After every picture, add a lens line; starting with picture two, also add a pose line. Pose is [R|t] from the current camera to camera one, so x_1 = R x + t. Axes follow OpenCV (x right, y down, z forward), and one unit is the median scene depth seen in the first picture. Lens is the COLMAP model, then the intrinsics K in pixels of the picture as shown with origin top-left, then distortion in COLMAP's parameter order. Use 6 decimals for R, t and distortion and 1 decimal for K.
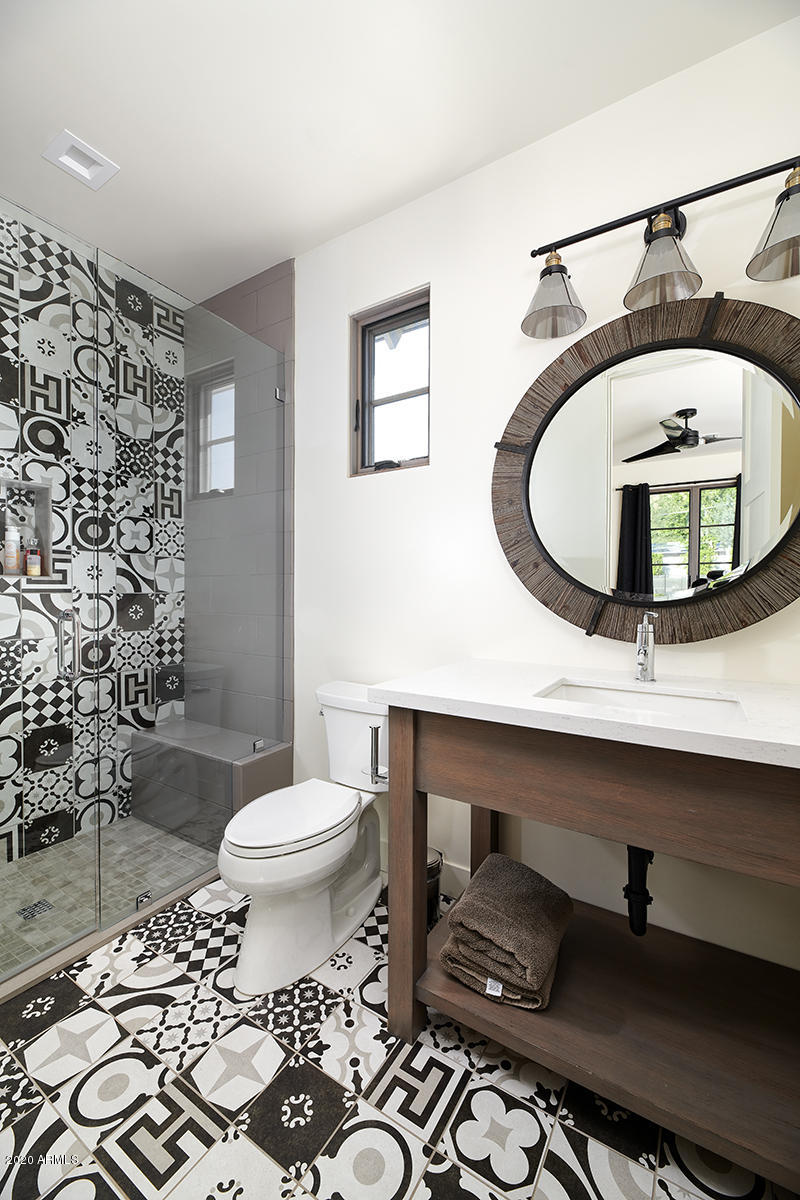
lens RADIAL K [[492.2, 0, 400.0], [0, 492.2, 600.0], [0, 0, 1]] dist [0.000117, 0.000016]
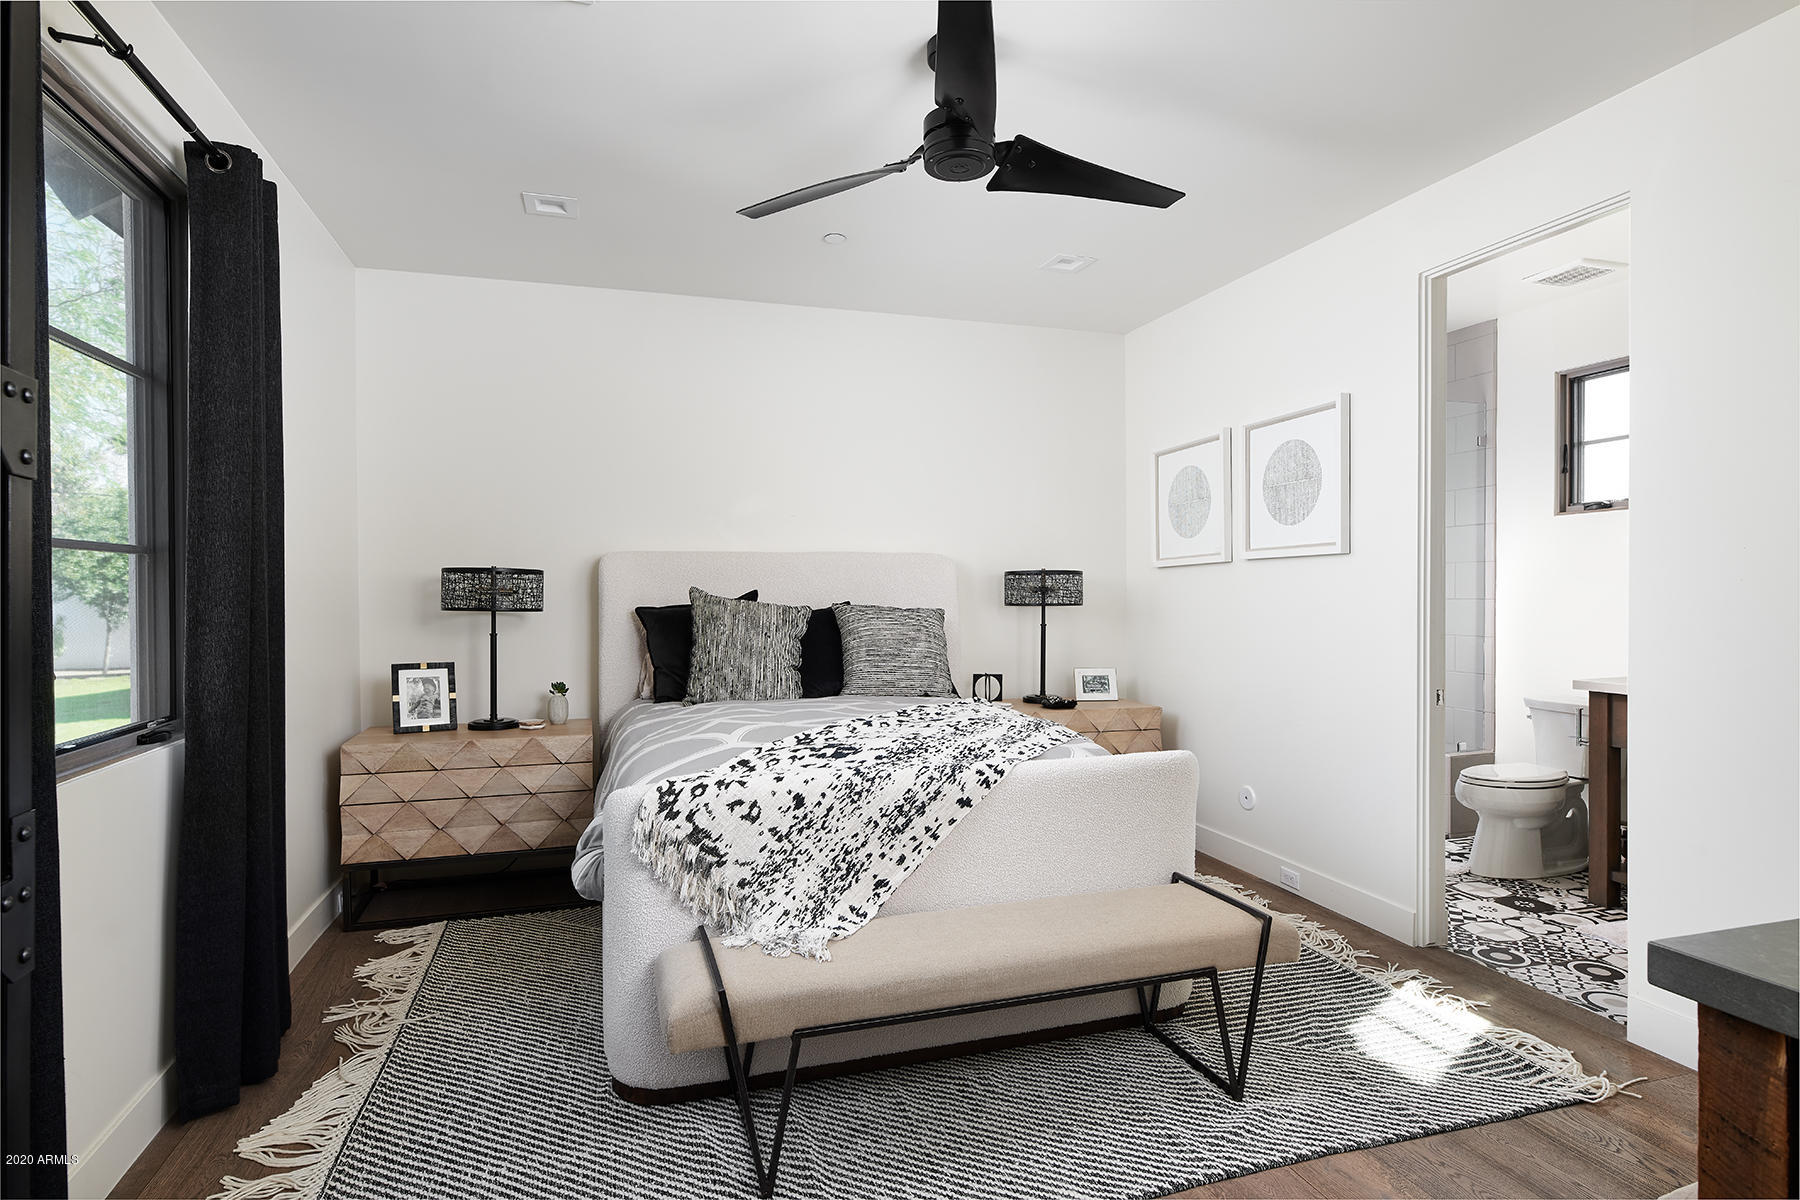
lens RADIAL K [[941.6, 0, 900.0], [0, 941.6, 600.0], [0, 0, 1]] dist [-0.000113, 0.000015]
pose [[0.766173, 0.000777, -0.642634, 0.143511], [-0.006989, 0.999950, -0.007123, -0.026354], [0.642597, 0.009949, 0.766140, -1.755009]]
